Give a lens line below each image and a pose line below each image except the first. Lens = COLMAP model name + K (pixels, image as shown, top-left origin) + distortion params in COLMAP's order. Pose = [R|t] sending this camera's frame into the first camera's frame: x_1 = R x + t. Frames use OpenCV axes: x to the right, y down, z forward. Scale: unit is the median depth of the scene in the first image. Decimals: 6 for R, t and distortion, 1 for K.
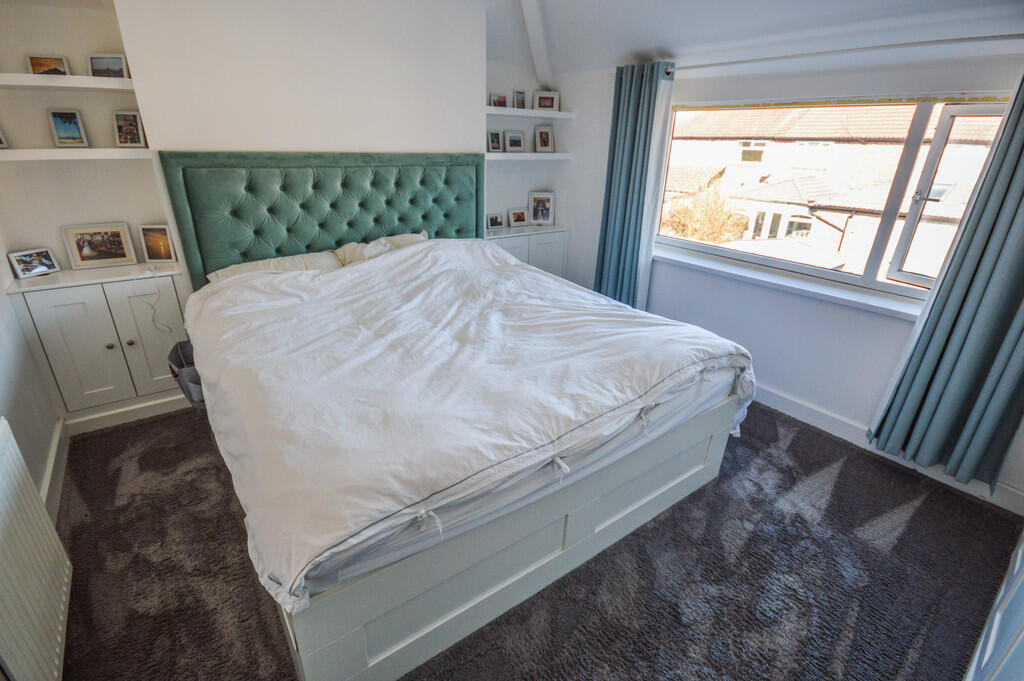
lens RADIAL K [[472.3, 0, 512.0], [0, 472.3, 340.5], [0, 0, 1]] dist [0.001721, 0.000583]
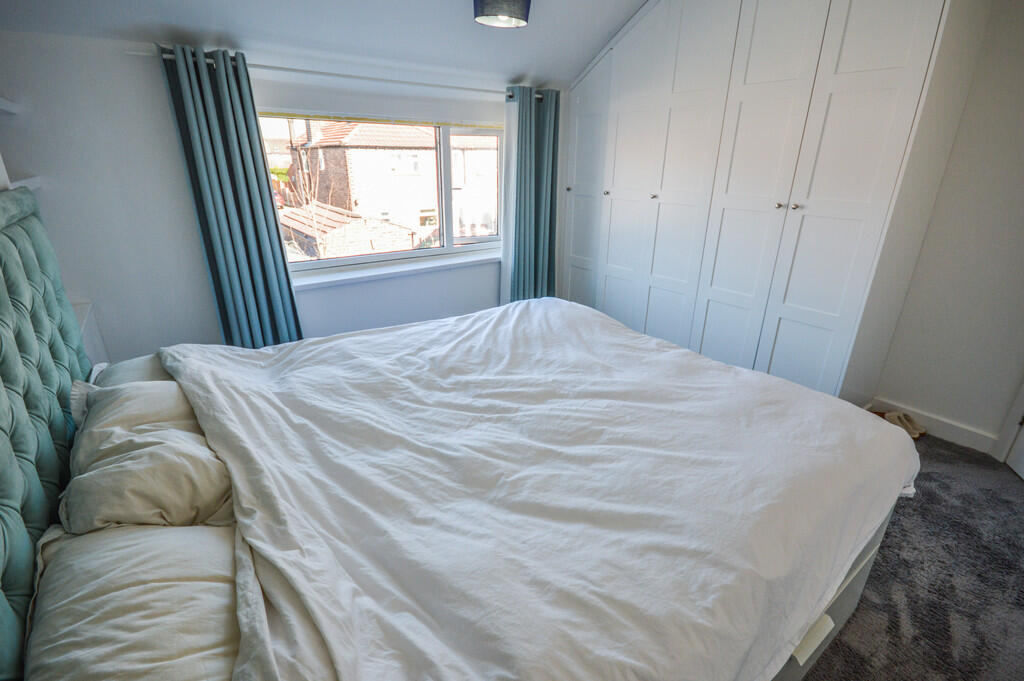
lens RADIAL K [[472.3, 0, 512.0], [0, 472.3, 340.5], [0, 0, 1]] dist [0.001721, 0.000583]
pose [[0.004656, -0.383877, 0.923372, -0.725995], [0.384842, 0.852952, 0.352661, -0.349450], [-0.922971, 0.353710, 0.151704, 0.773987]]
